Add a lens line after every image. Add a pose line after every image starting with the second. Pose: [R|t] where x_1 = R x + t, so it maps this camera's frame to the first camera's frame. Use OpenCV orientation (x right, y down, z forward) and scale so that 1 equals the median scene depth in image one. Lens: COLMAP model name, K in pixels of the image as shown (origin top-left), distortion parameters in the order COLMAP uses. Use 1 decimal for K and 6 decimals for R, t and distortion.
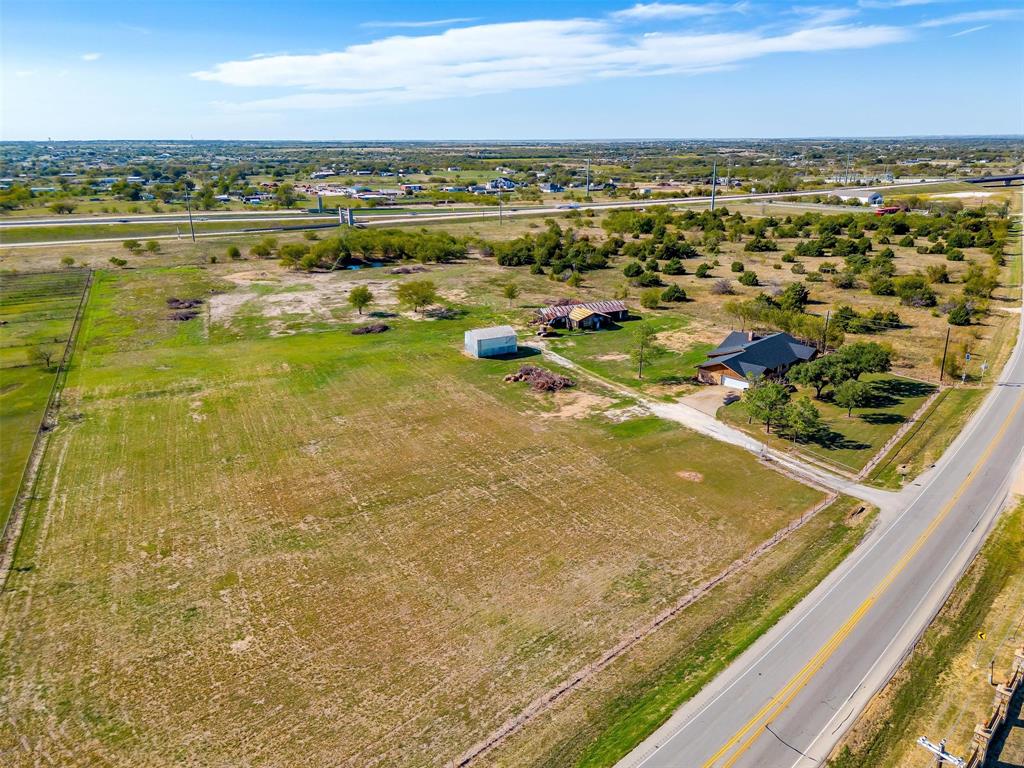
lens RADIAL K [[722.1, 0, 515.6], [0, 722.1, 373.7], [0, 0, 1]] dist [0.070043, -0.066746]
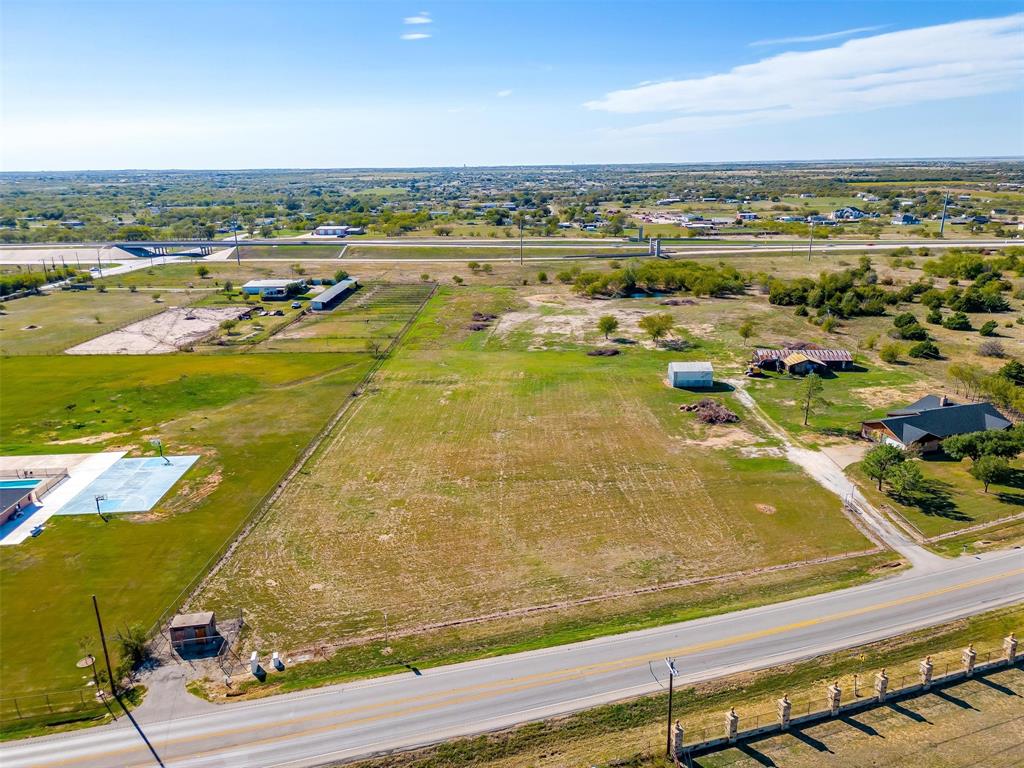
lens RADIAL K [[722.1, 0, 515.2], [0, 722.1, 379.6], [0, 0, 1]] dist [0.070043, -0.066746]
pose [[0.887023, 0.125302, -0.444398, 0.202869], [-0.133792, 0.990932, 0.012351, -0.012637], [0.441916, 0.048501, 0.895744, -0.121755]]
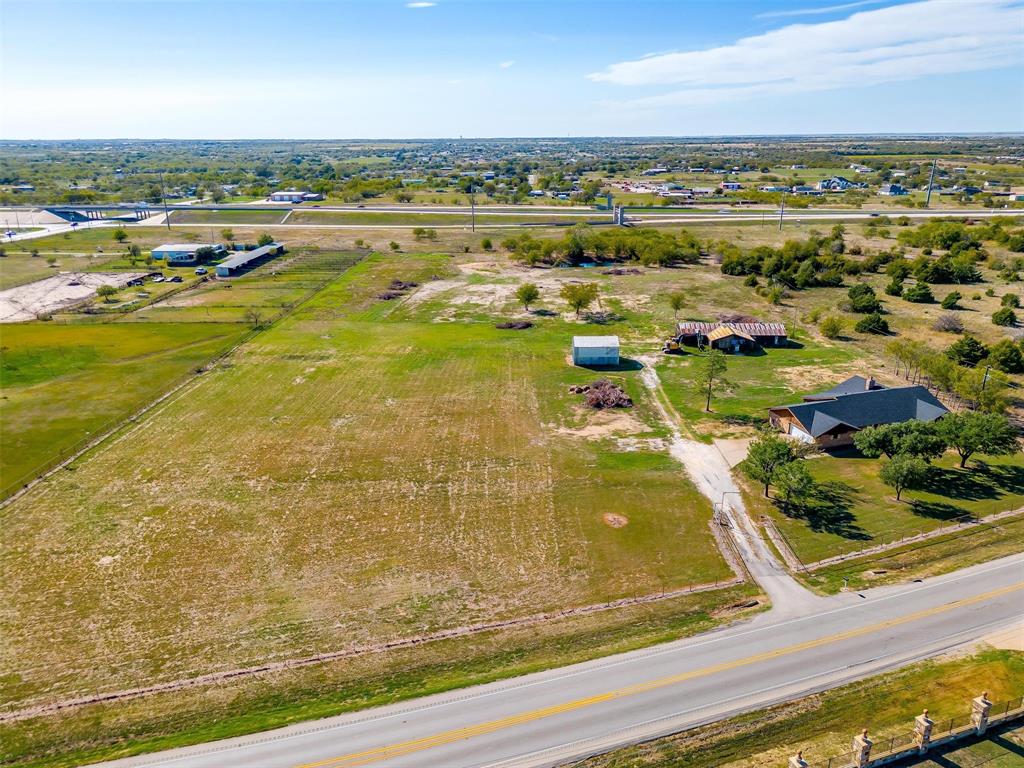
lens RADIAL K [[722.1, 0, 514.8], [0, 722.1, 377.0], [0, 0, 1]] dist [0.070043, -0.066746]
pose [[0.886577, 0.144450, -0.439449, 0.270805], [-0.140223, 0.989217, 0.042267, -0.031178], [0.440816, 0.024148, 0.897272, 0.066166]]
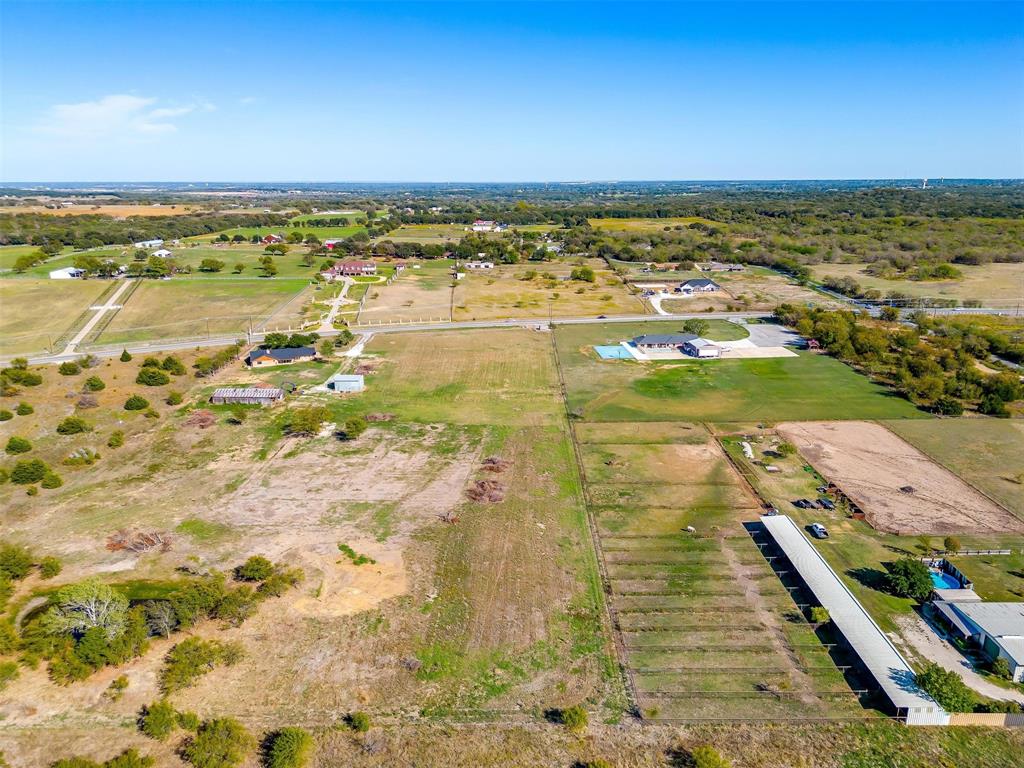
lens RADIAL K [[722.1, 0, 512.6], [0, 722.1, 383.7], [0, 0, 1]] dist [0.070043, -0.066746]
pose [[-0.889802, -0.117918, 0.440849, -1.030160], [0.146826, 0.840698, 0.521219, -0.798539], [-0.432082, 0.528510, -0.730741, 1.878665]]
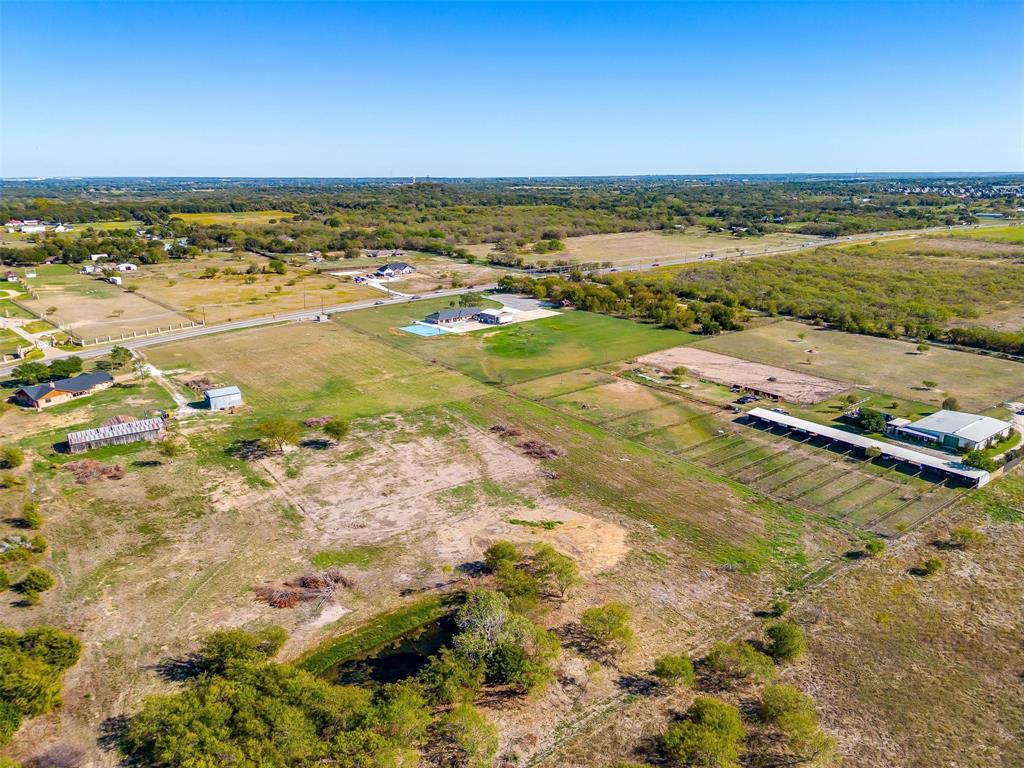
lens RADIAL K [[722.1, 0, 516.3], [0, 722.1, 386.4], [0, 0, 1]] dist [0.070043, -0.066746]
pose [[-0.981692, 0.061939, -0.180126, -0.314465], [-0.050256, 0.827921, 0.558589, -0.816788], [0.183728, 0.557414, -0.809650, 2.040191]]
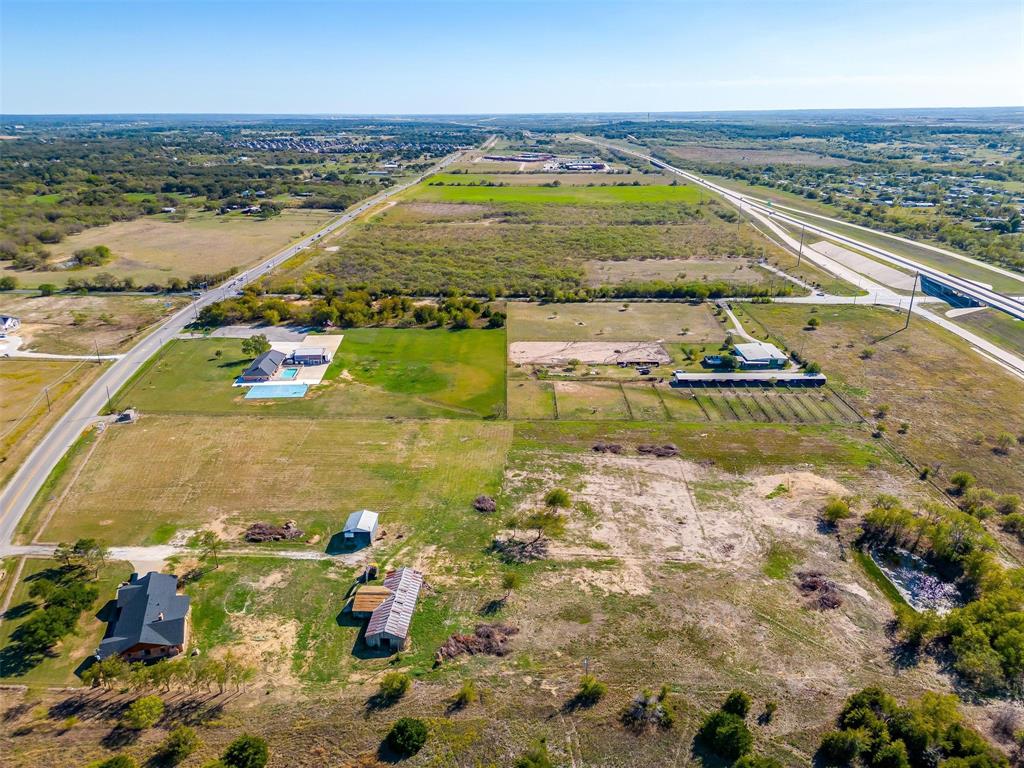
lens RADIAL K [[722.1, 0, 515.8], [0, 722.1, 380.3], [0, 0, 1]] dist [0.070043, -0.066746]
pose [[-0.460800, 0.316262, -0.829242, 0.717900], [-0.265455, 0.842464, 0.468815, -0.822604], [0.846875, 0.436156, -0.304254, 1.335490]]
